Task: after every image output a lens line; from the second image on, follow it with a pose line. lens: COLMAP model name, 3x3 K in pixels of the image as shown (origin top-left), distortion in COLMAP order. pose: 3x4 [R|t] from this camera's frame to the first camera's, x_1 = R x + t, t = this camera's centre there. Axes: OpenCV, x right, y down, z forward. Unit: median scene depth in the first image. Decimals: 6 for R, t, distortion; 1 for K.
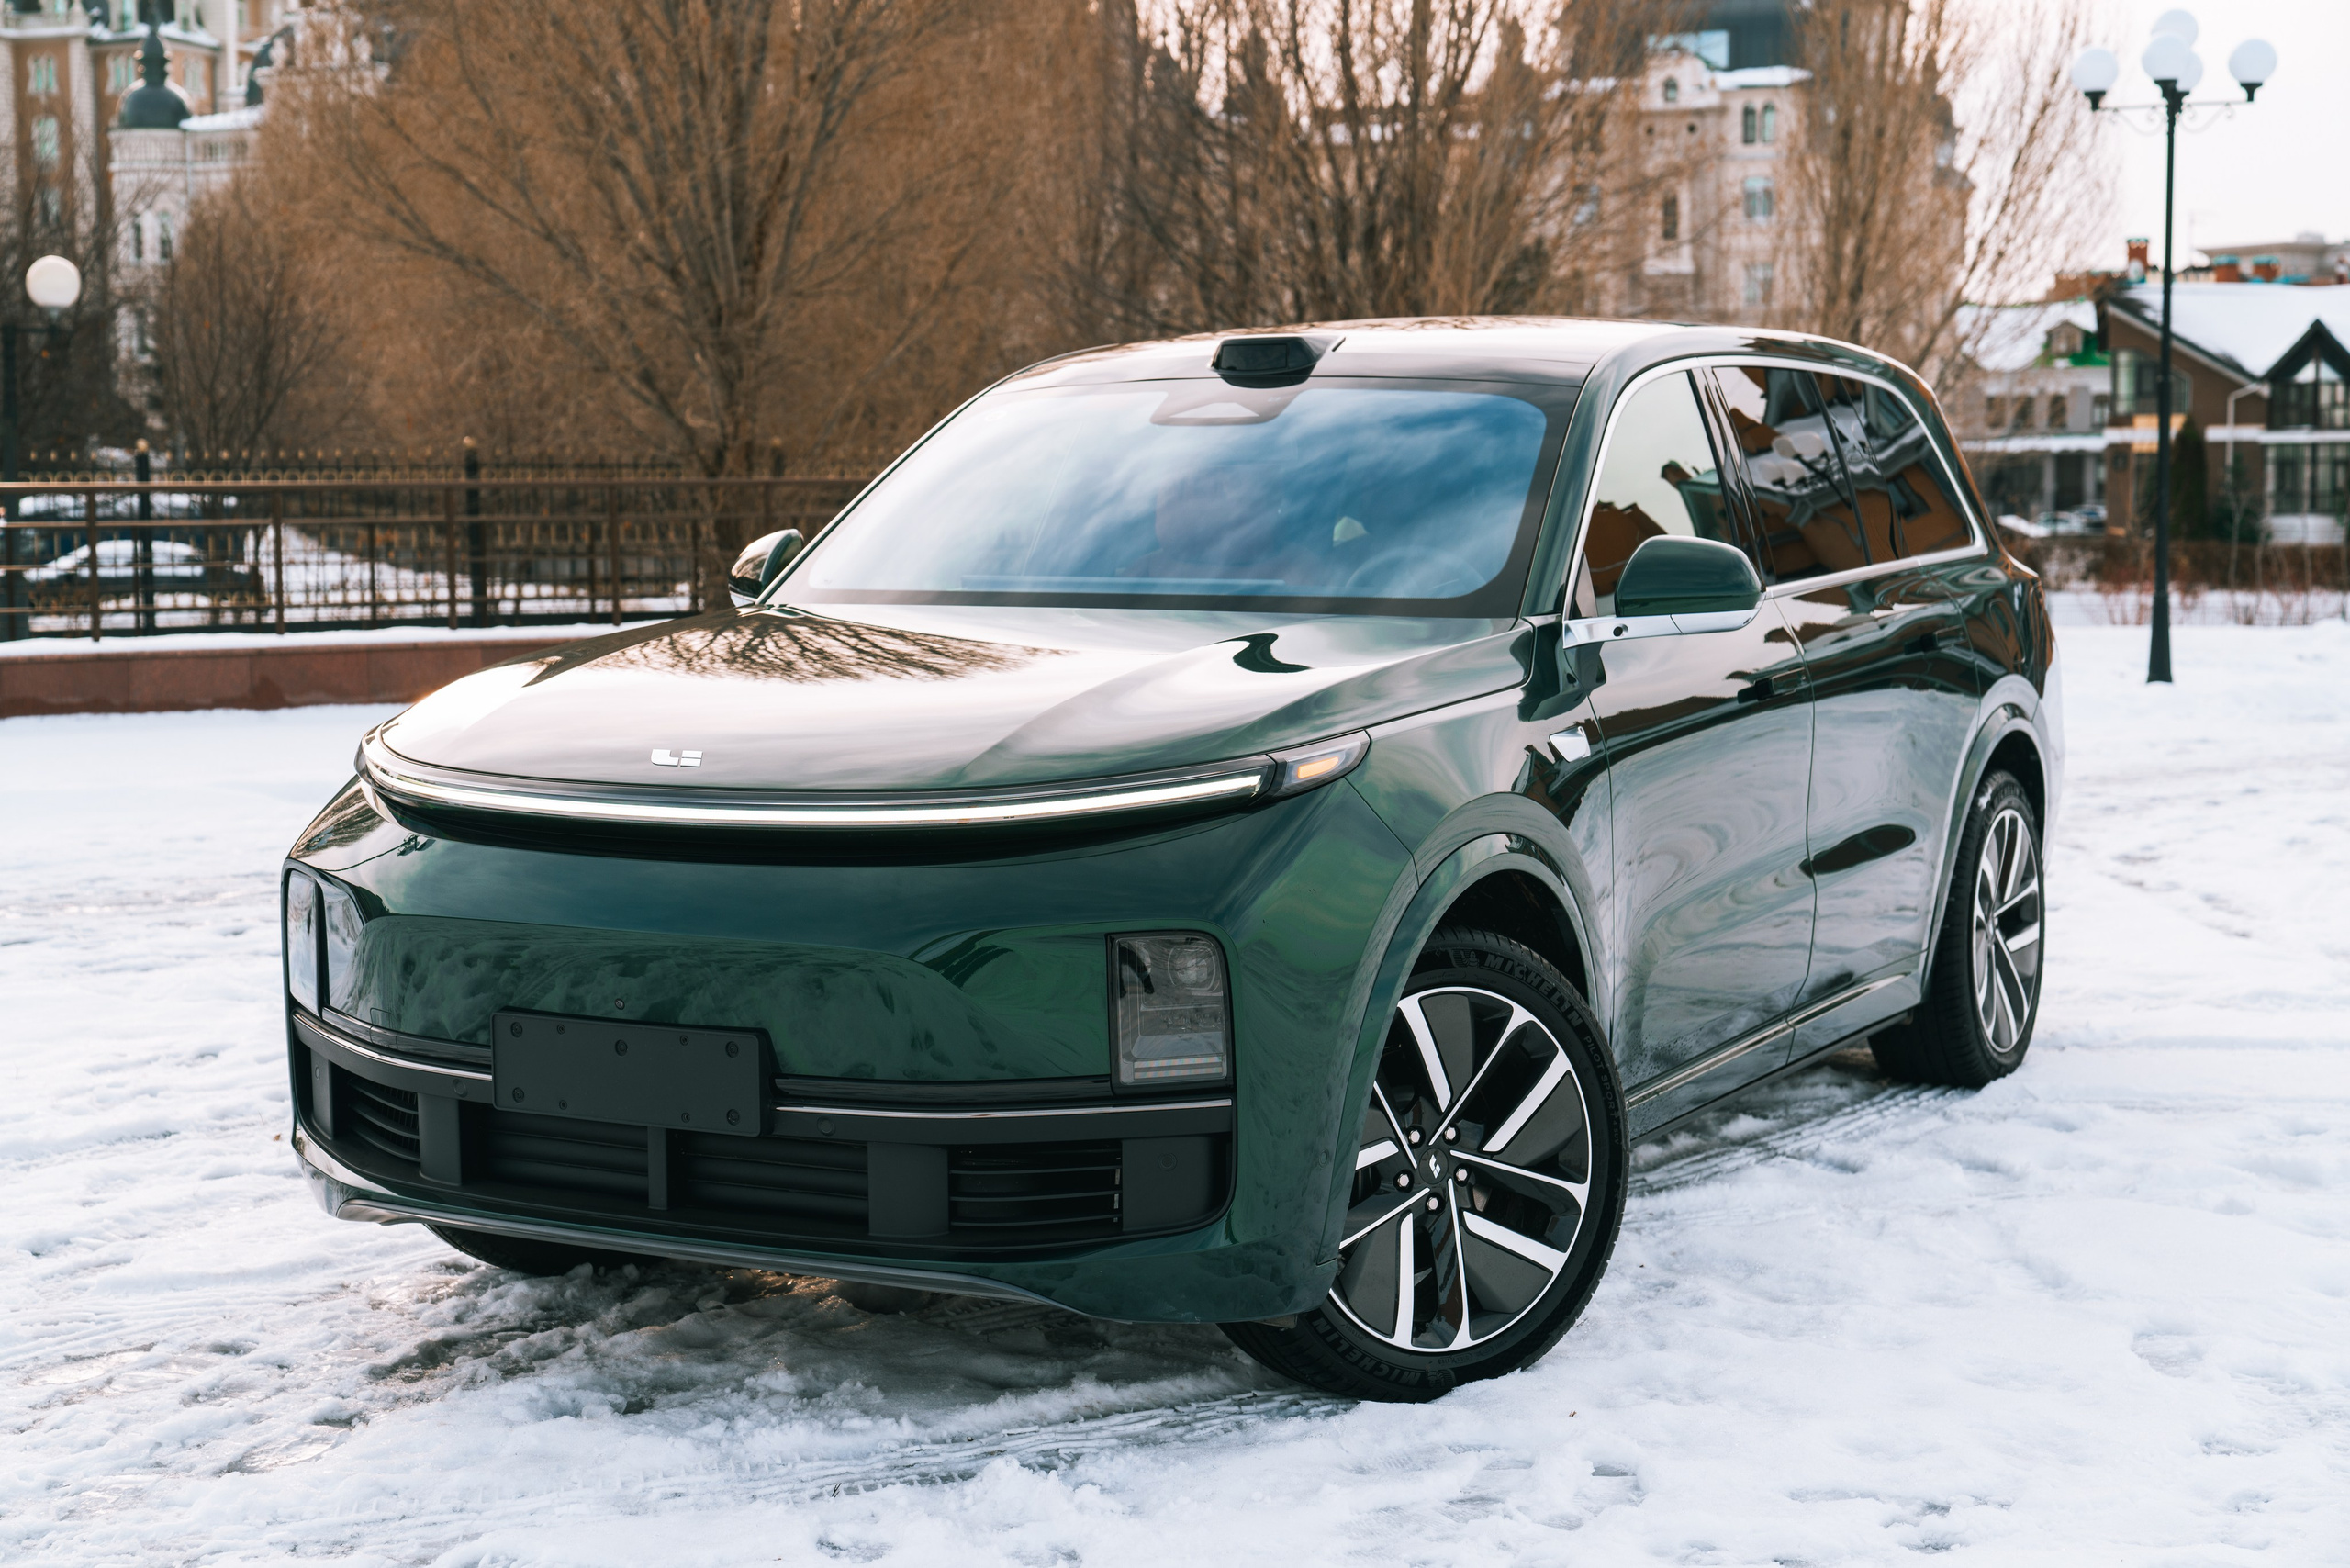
lens RADIAL K [[3590.7, 0, 1175.0], [0, 3590.7, 784.0], [0, 0, 1]] dist [-0.011884, -0.105805]
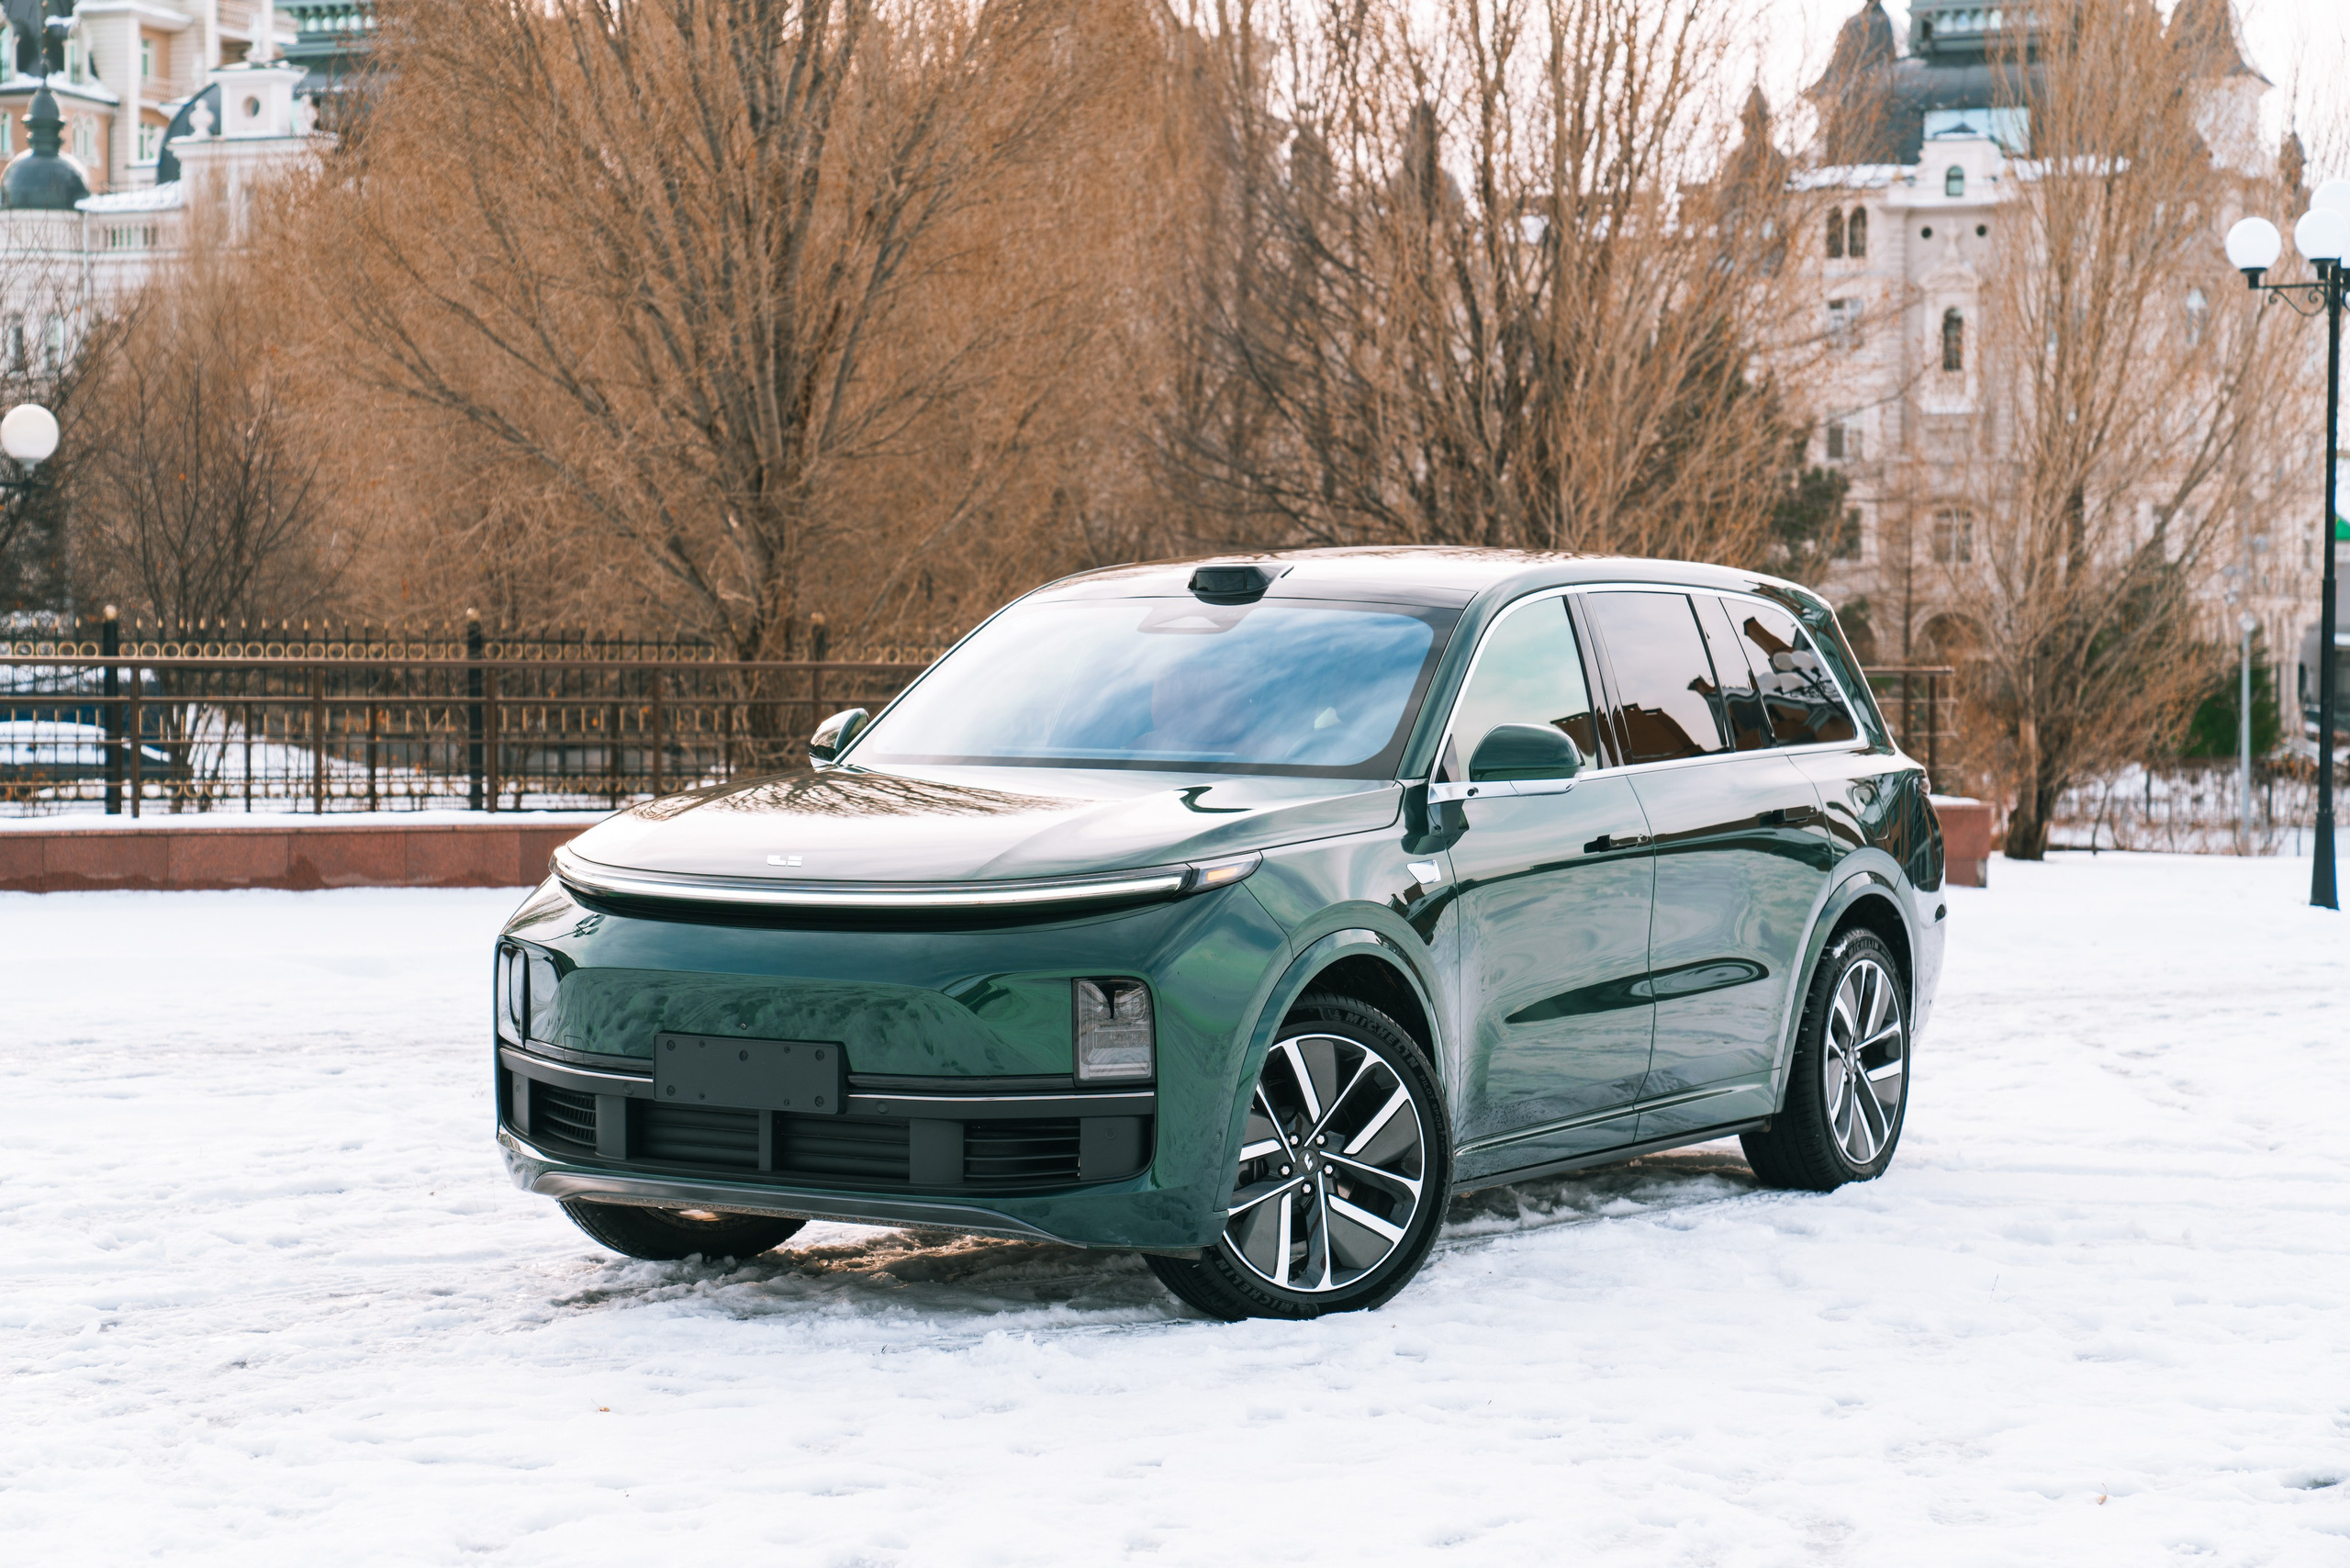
lens RADIAL K [[4855.5, 0, 1175.0], [0, 4855.5, 784.0], [0, 0, 1]] dist [-0.087162, -0.516243]
pose [[0.999326, 0.016793, -0.032633, 0.059446], [-0.018717, 0.998047, -0.059593, 0.054212], [0.031569, 0.060164, 0.997689, -0.687049]]
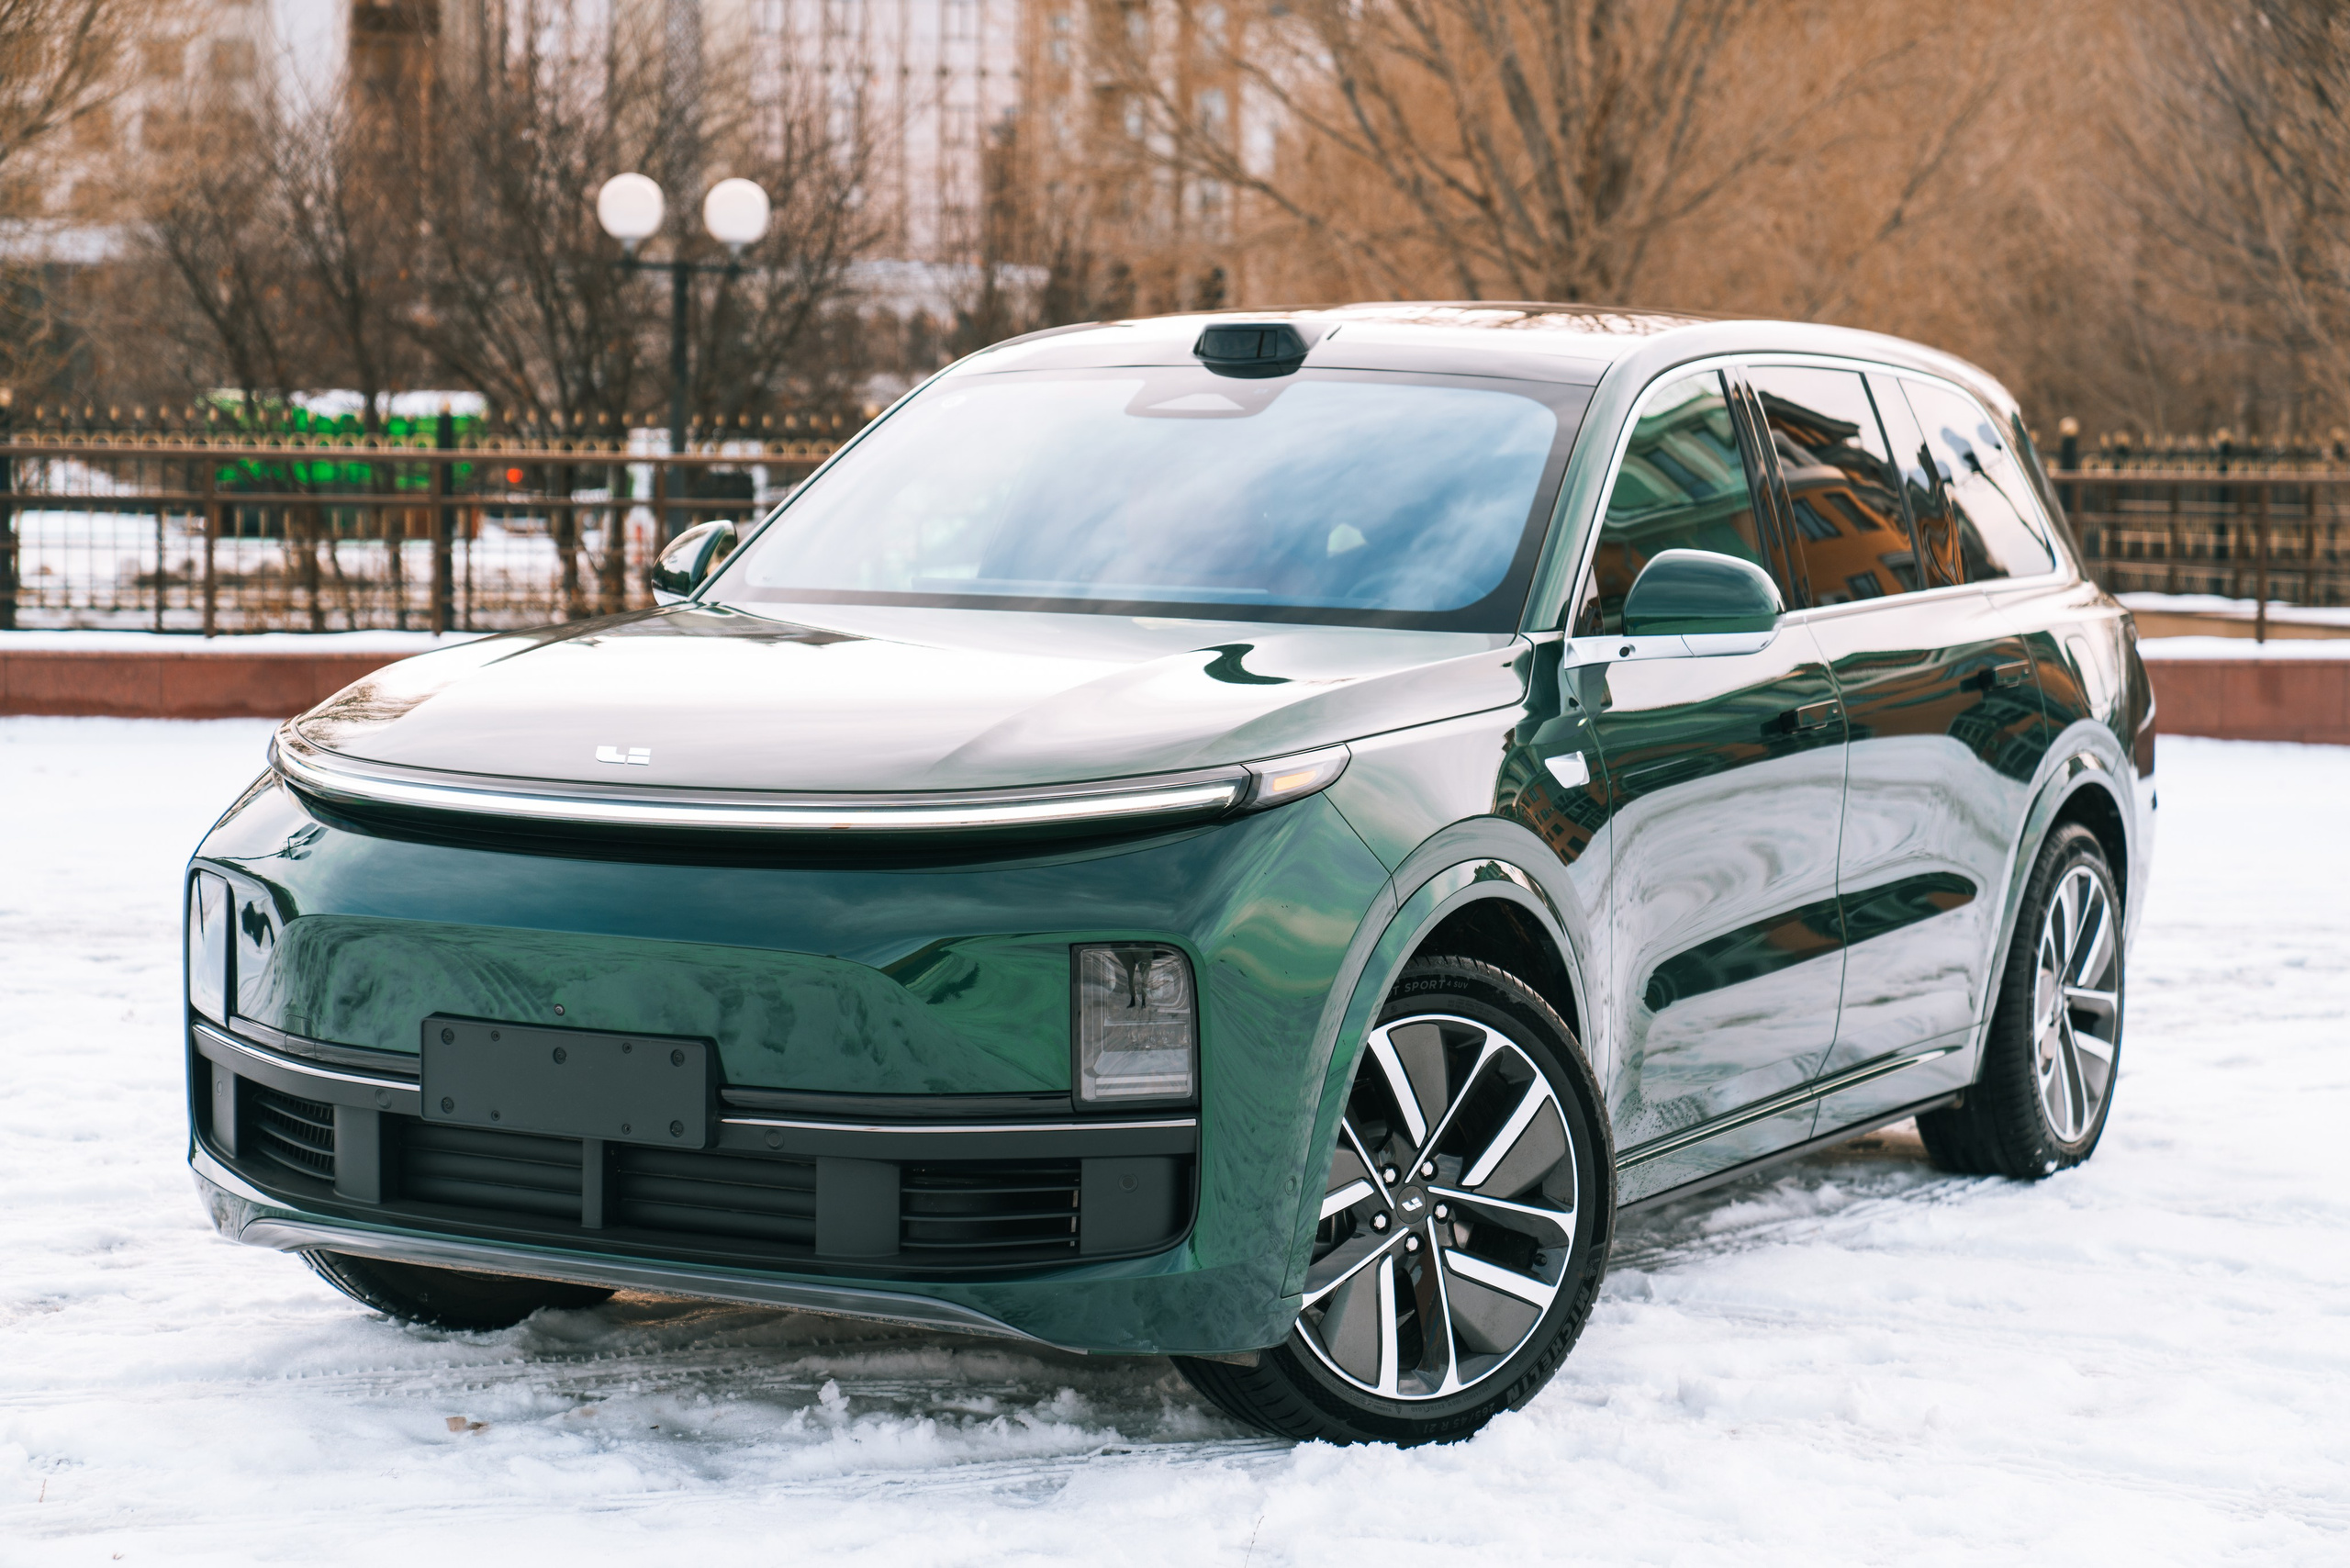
lens RADIAL K [[4802.5, 0, 1225.6], [0, 4802.5, 783.4], [0, 0, 1]] dist [-0.001669, -0.529326]
pose [[0.999543, 0.023989, 0.018391, -0.001535], [-0.023623, 0.999524, -0.019861, 0.015514], [-0.018858, 0.019418, 0.999634, -0.199018]]
